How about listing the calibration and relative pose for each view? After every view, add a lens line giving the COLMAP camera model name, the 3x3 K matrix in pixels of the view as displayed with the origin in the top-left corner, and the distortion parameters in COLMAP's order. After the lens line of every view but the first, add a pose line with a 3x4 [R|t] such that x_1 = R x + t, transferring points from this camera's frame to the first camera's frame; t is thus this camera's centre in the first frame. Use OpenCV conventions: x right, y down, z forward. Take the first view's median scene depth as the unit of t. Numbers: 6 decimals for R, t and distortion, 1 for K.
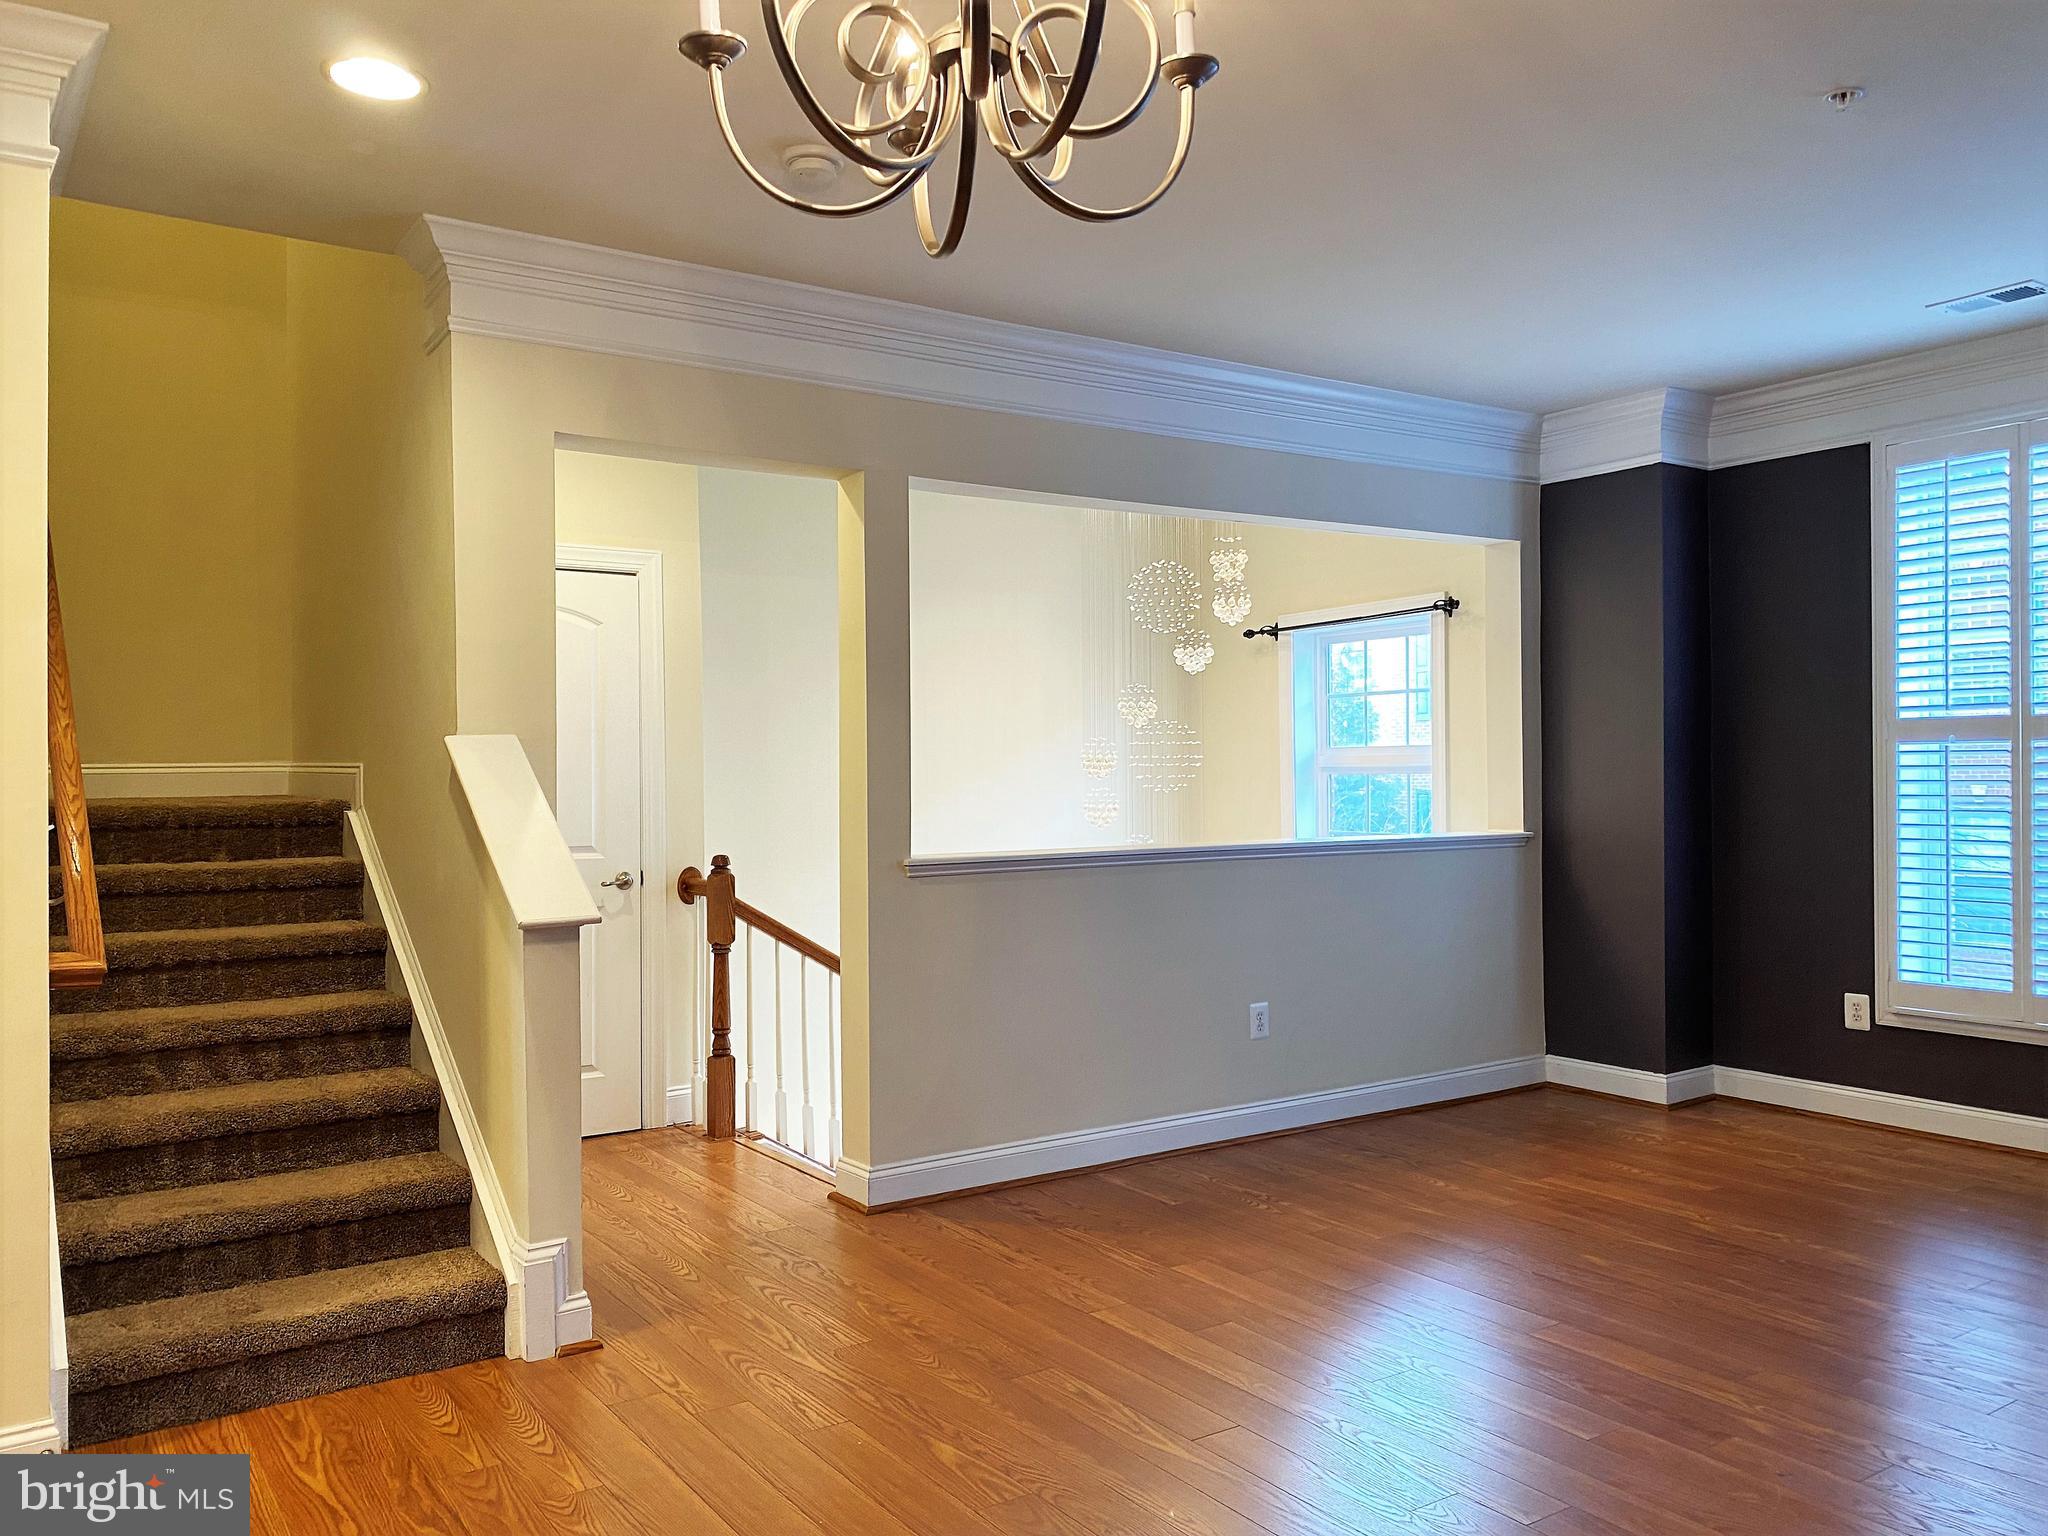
lens RADIAL K [[1560.9, 0, 1035.3], [0, 1560.9, 767.7], [0, 0, 1]] dist [0.018974, -0.008720]
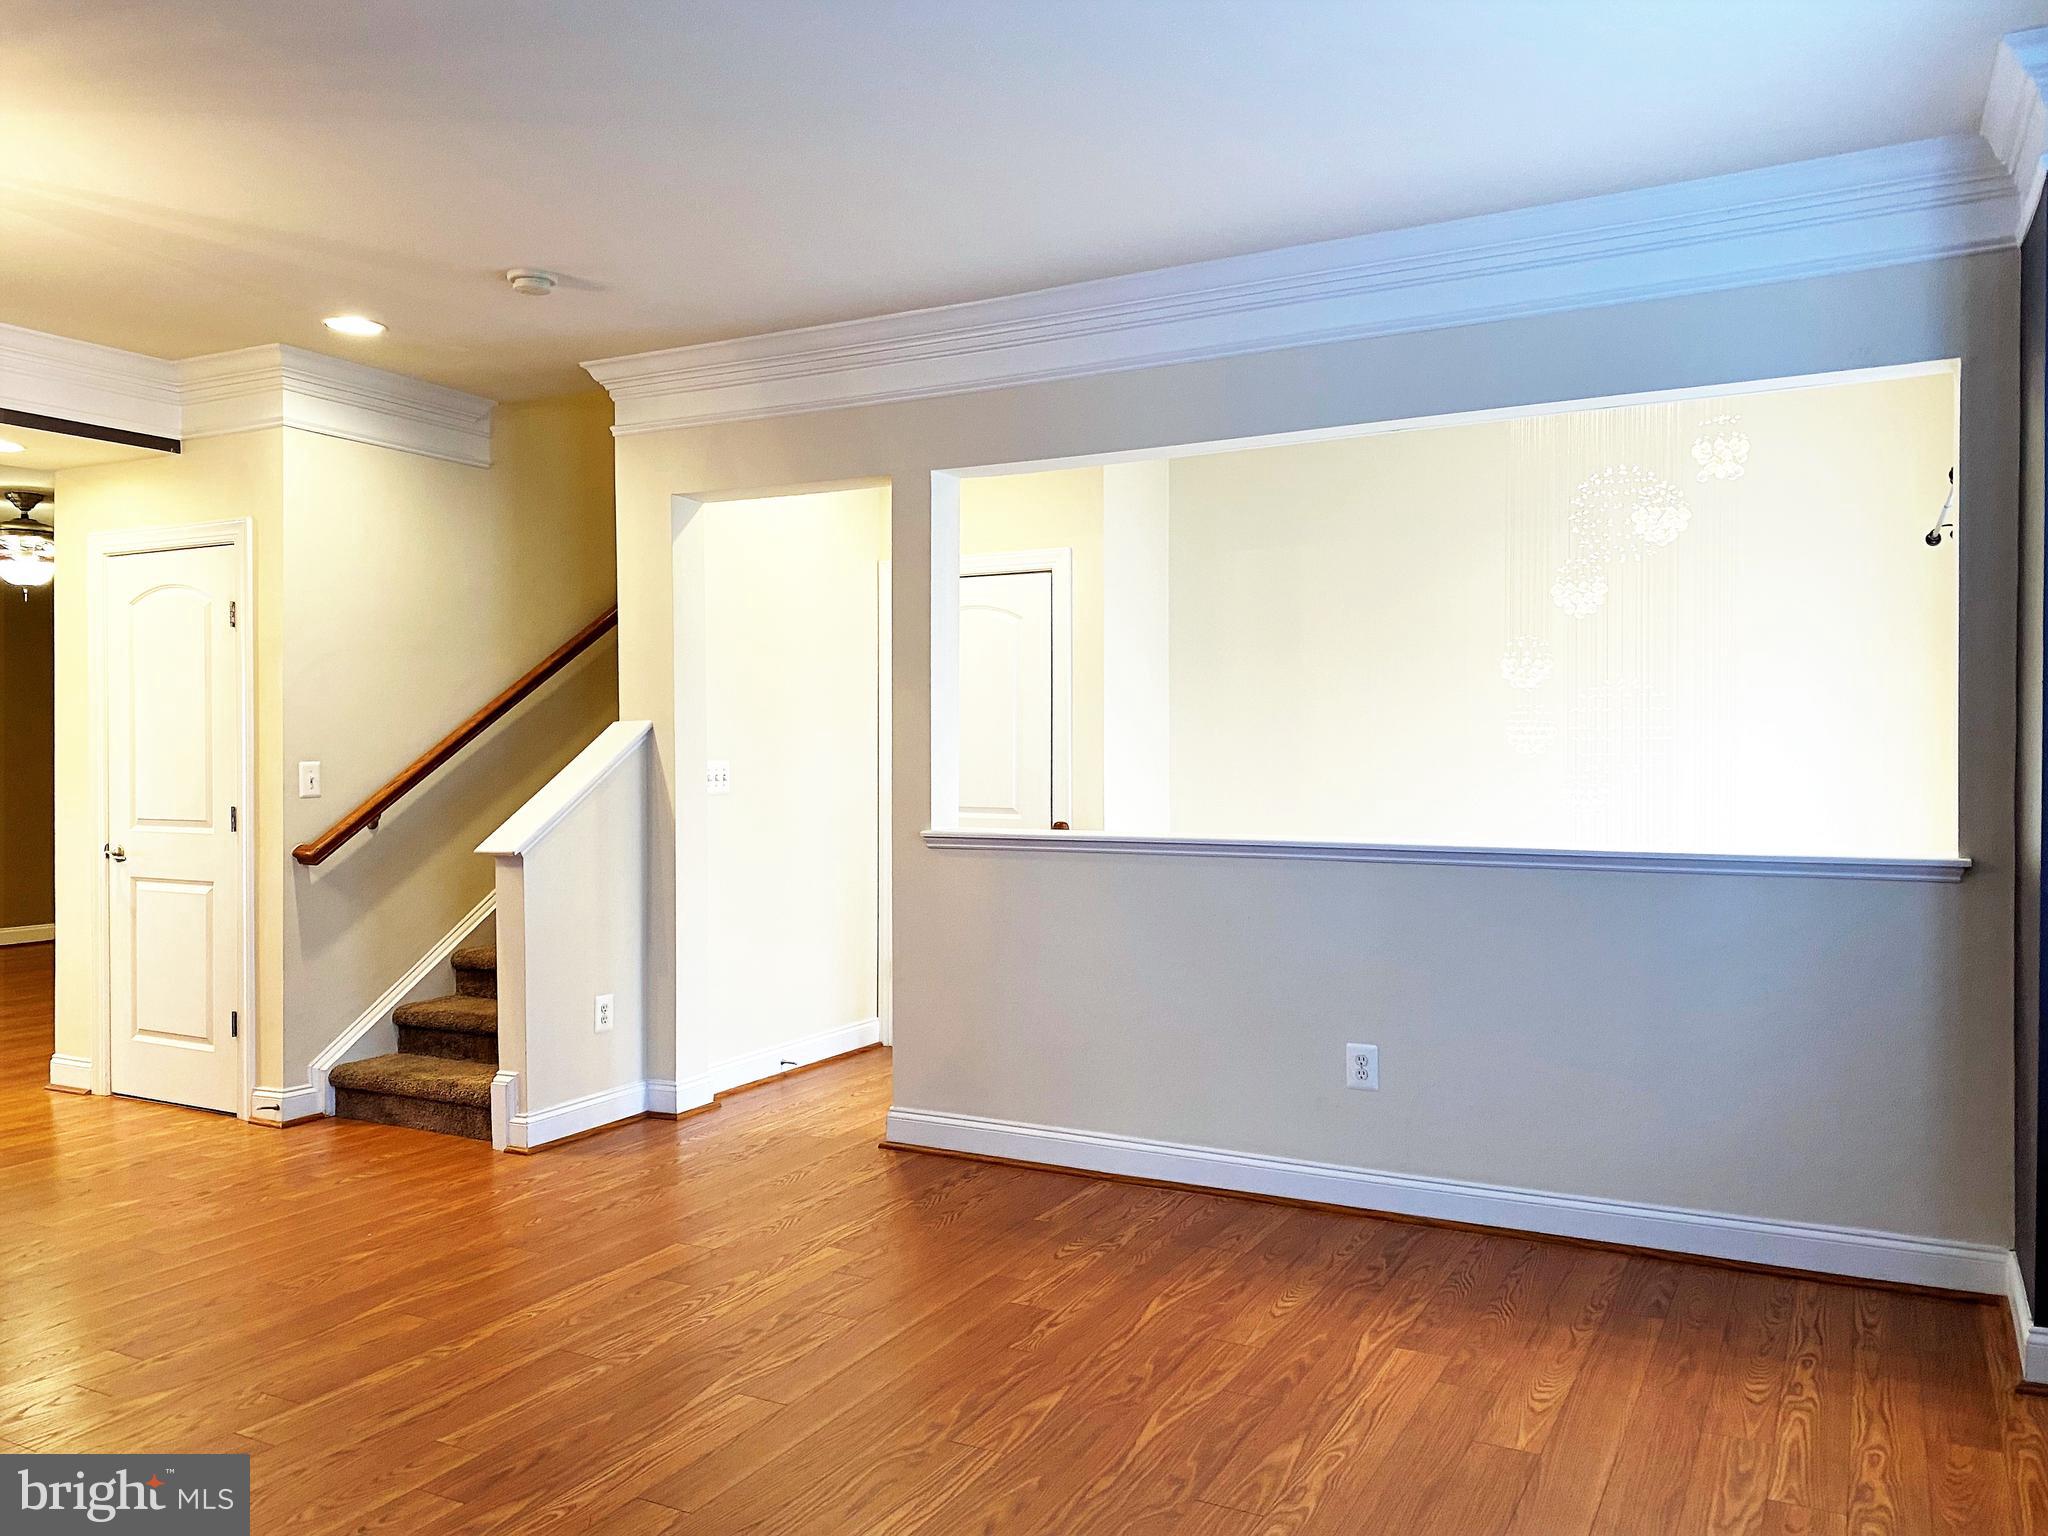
lens RADIAL K [[1560.9, 0, 1035.3], [0, 1560.9, 767.7], [0, 0, 1]] dist [0.018974, -0.008720]
pose [[0.466432, 0.020601, -0.884317, 0.901397], [0.001340, 0.999711, 0.023996, -0.010675], [0.884556, -0.012378, 0.466270, 0.570098]]
